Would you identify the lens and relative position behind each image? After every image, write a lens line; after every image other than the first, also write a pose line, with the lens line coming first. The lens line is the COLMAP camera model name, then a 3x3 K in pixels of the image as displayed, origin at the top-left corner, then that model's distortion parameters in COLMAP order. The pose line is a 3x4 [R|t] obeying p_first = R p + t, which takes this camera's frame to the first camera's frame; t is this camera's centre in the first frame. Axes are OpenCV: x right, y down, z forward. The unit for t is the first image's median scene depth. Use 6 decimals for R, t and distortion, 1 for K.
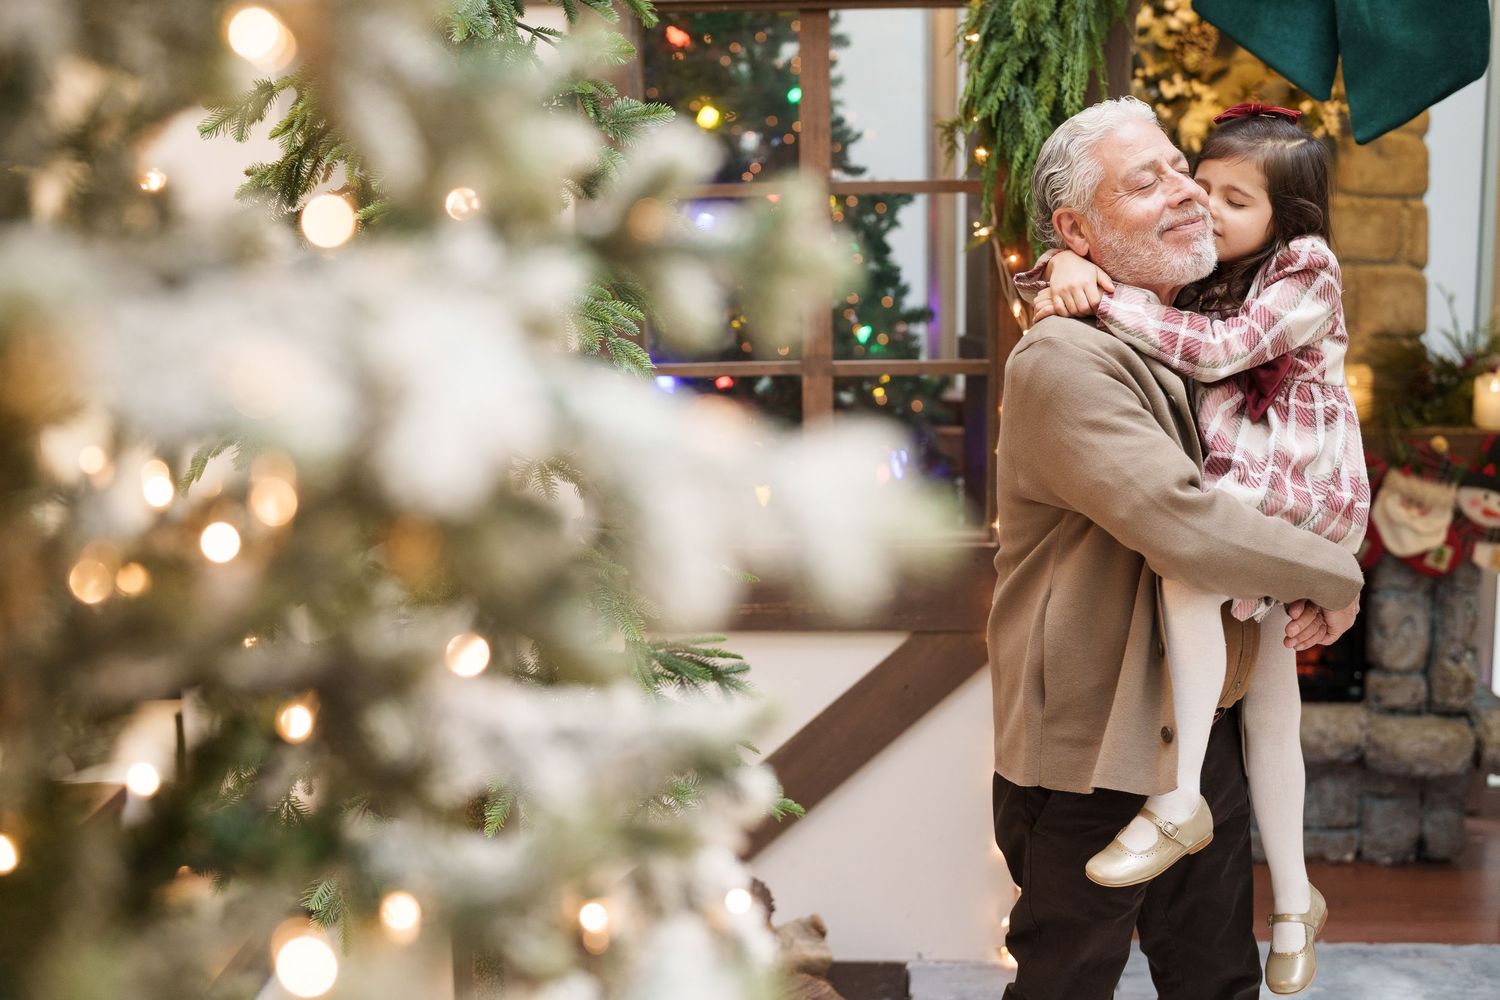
lens RADIAL K [[2157.8, 0, 775.1], [0, 2157.8, 505.0], [0, 0, 1]] dist [0.013268, 0.015337]
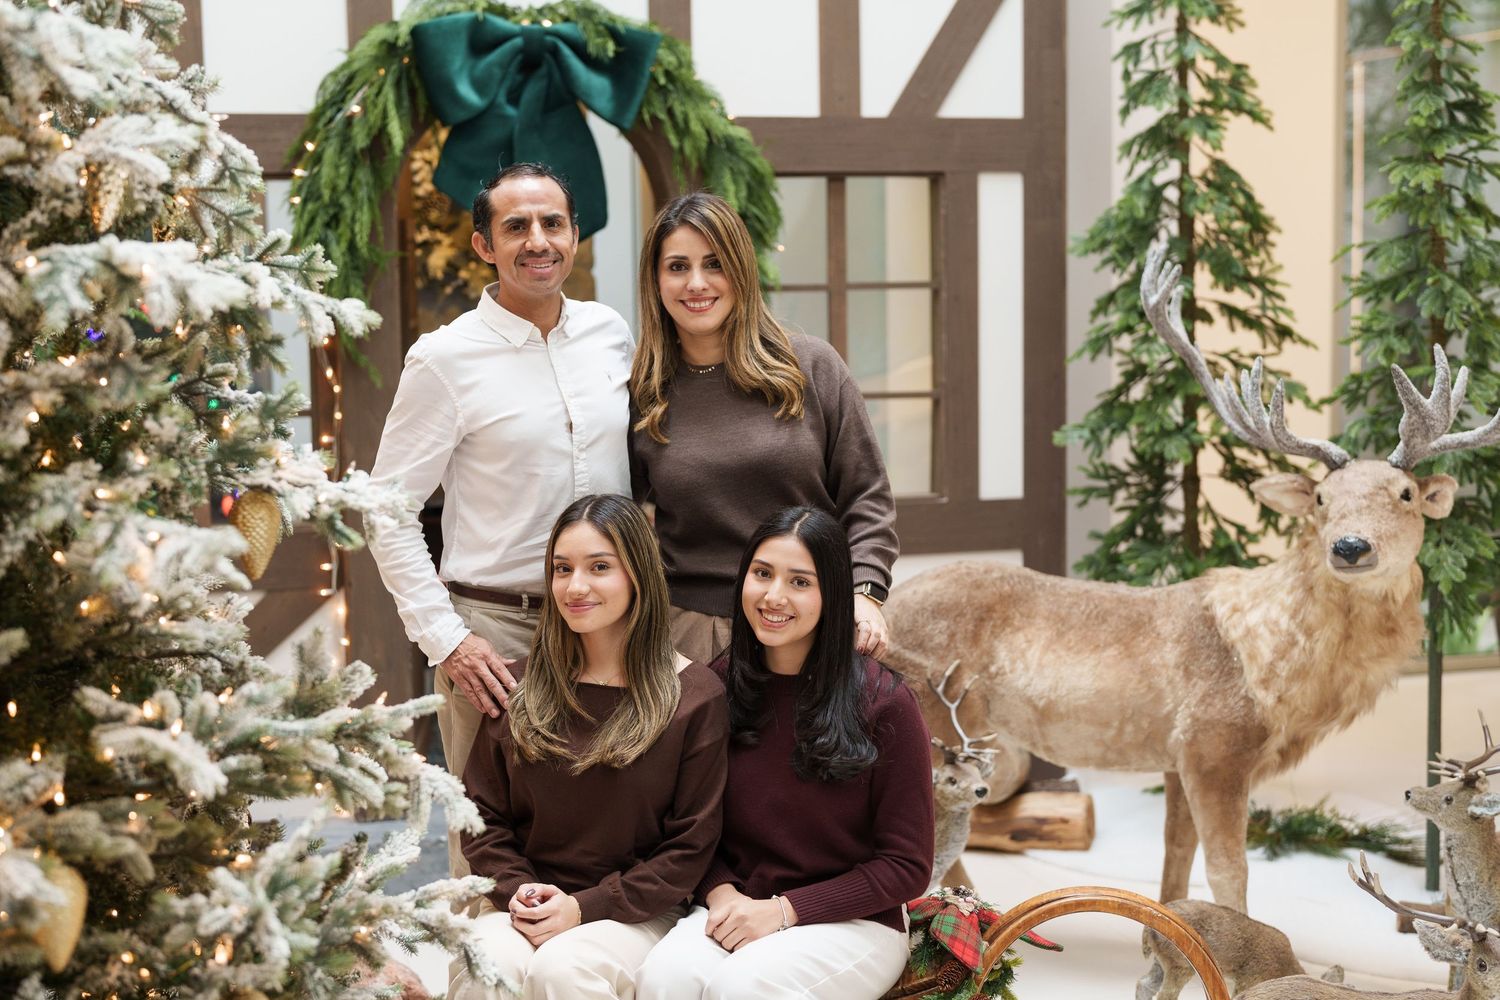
lens RADIAL K [[2176.1, 0, 750.0], [0, 2176.1, 500.0], [0, 0, 1]] dist [0.010815, 0.061348]
pose [[0.946072, -0.032589, 0.322312, -0.115762], [0.056875, 0.996183, -0.066220, 0.128038], [-0.318924, 0.080980, 0.944315, -0.599244]]
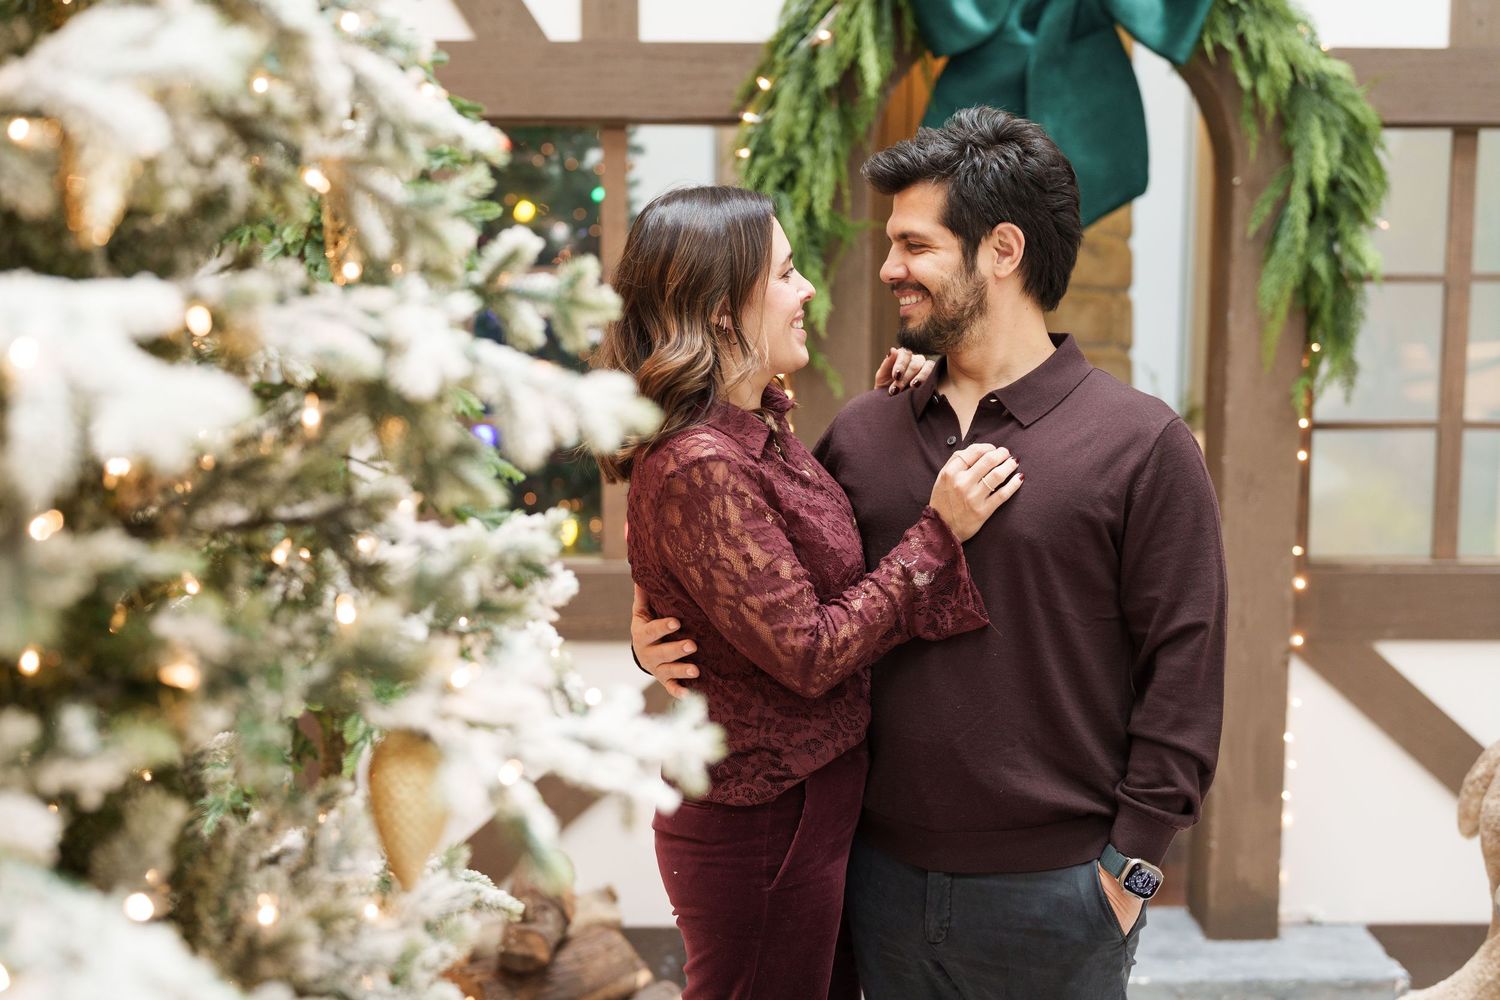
lens RADIAL K [[2157.8, 0, 775.1], [0, 2157.8, 505.0], [0, 0, 1]] dist [0.013268, 0.015337]
pose [[0.995978, 0.009667, 0.089077, 0.002075], [-0.005944, 0.999102, -0.041962, 0.035733], [-0.089402, 0.041264, 0.995140, -0.218673]]
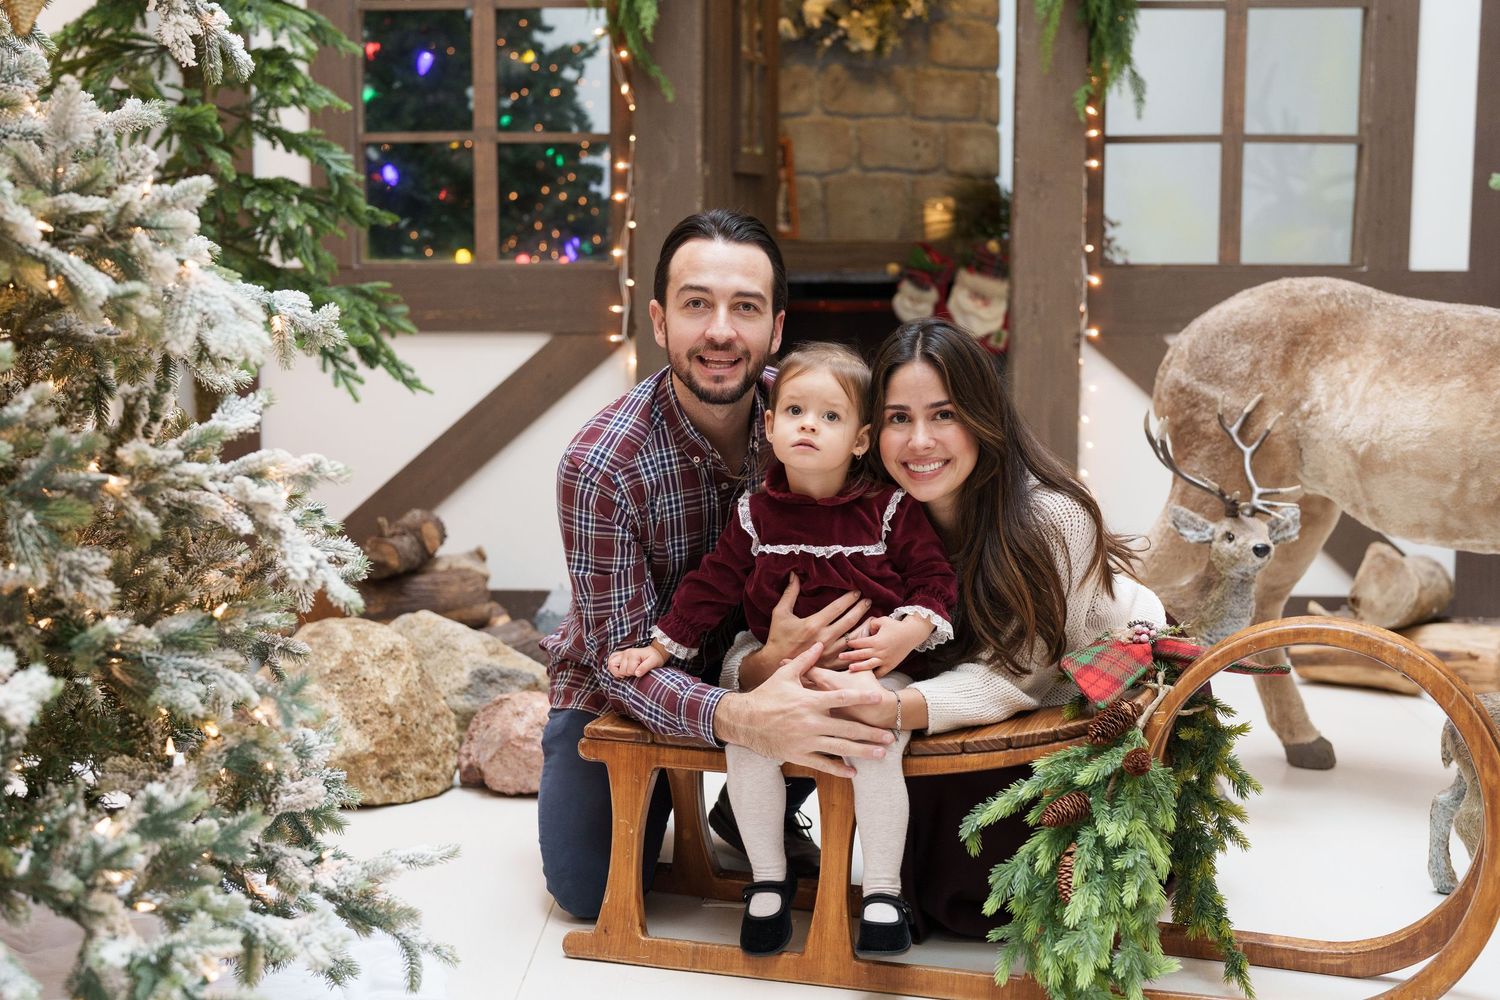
lens RADIAL K [[2176.1, 0, 750.0], [0, 2176.1, 500.0], [0, 0, 1]] dist [0.010815, 0.061348]
pose [[0.999758, 0.015814, 0.015285, 0.187174], [-0.014893, 0.998168, -0.058642, 0.269226], [-0.016184, 0.058401, 0.998162, -0.402782]]
